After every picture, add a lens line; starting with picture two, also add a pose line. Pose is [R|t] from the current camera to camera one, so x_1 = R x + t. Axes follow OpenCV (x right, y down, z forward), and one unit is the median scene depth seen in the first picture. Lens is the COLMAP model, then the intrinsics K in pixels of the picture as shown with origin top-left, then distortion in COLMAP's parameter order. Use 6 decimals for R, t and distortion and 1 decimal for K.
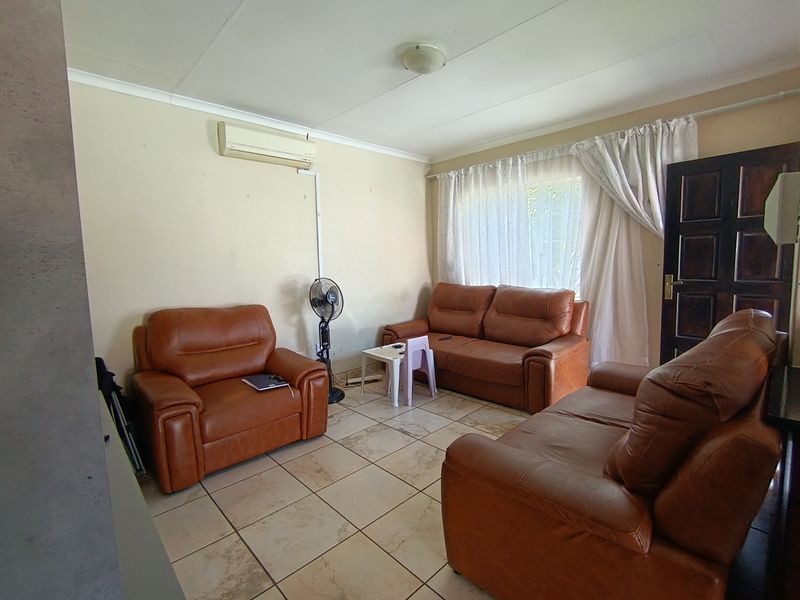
lens RADIAL K [[375.9, 0, 402.9], [0, 375.9, 296.2], [0, 0, 1]] dist [-0.004440, -0.001569]
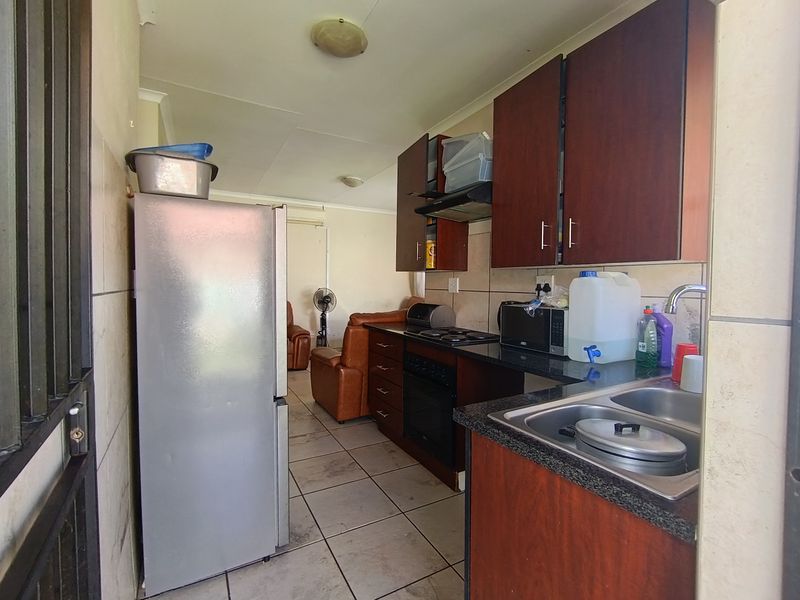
lens RADIAL K [[375.9, 0, 401.9], [0, 375.9, 294.4], [0, 0, 1]] dist [-0.004440, -0.001569]
pose [[0.965978, 0.043165, -0.254997, 0.957954], [-0.059843, 0.996521, -0.058009, 0.098329], [0.251606, 0.071295, 0.965200, -0.966770]]
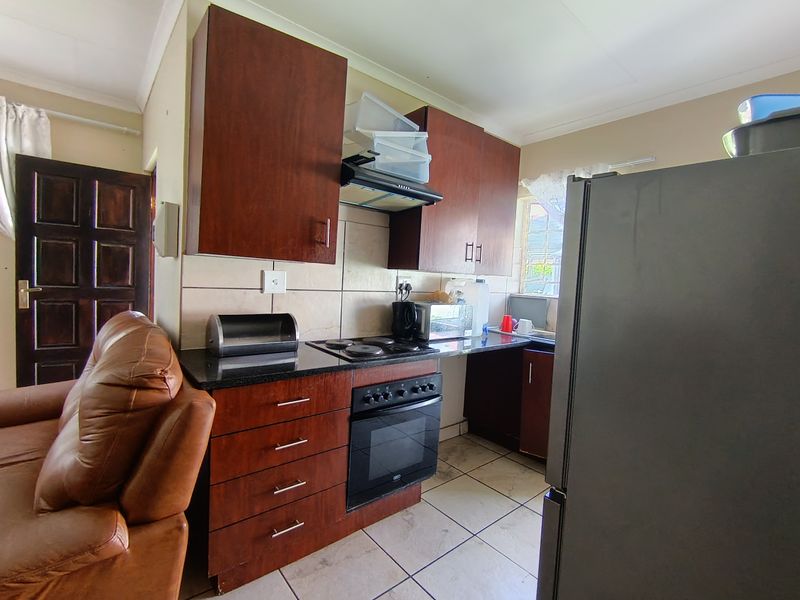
lens RADIAL K [[375.9, 0, 401.0], [0, 375.9, 303.7], [0, 0, 1]] dist [-0.004440, -0.001569]
pose [[0.066227, -0.038168, 0.997074, -0.111441], [0.045927, 0.998326, 0.035165, 0.007704], [-0.996747, 0.043464, 0.067869, 0.061033]]
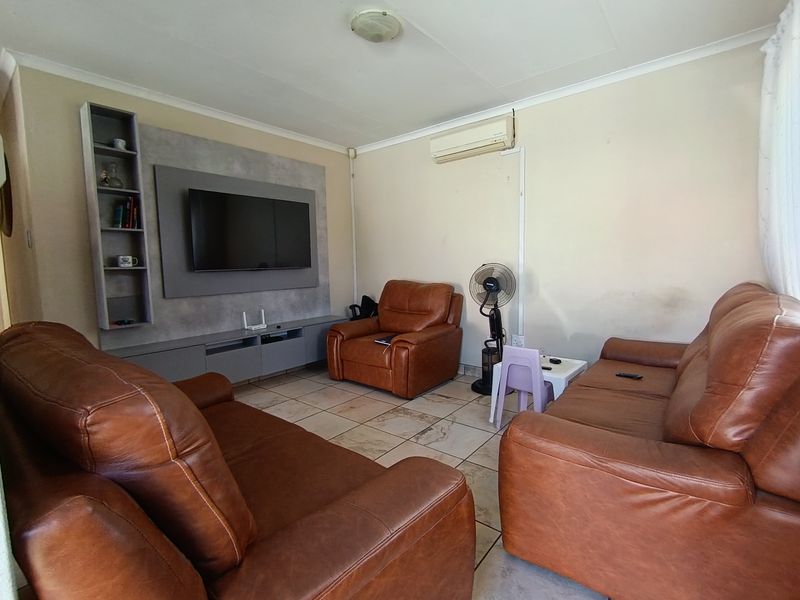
lens RADIAL K [[375.9, 0, 402.9], [0, 375.9, 296.9], [0, 0, 1]] dist [-0.004440, -0.001569]
pose [[0.124480, 0.115652, -0.985459, 1.157187], [-0.077731, 0.991268, 0.106515, -0.079797], [0.989173, 0.063341, 0.132383, 1.074257]]
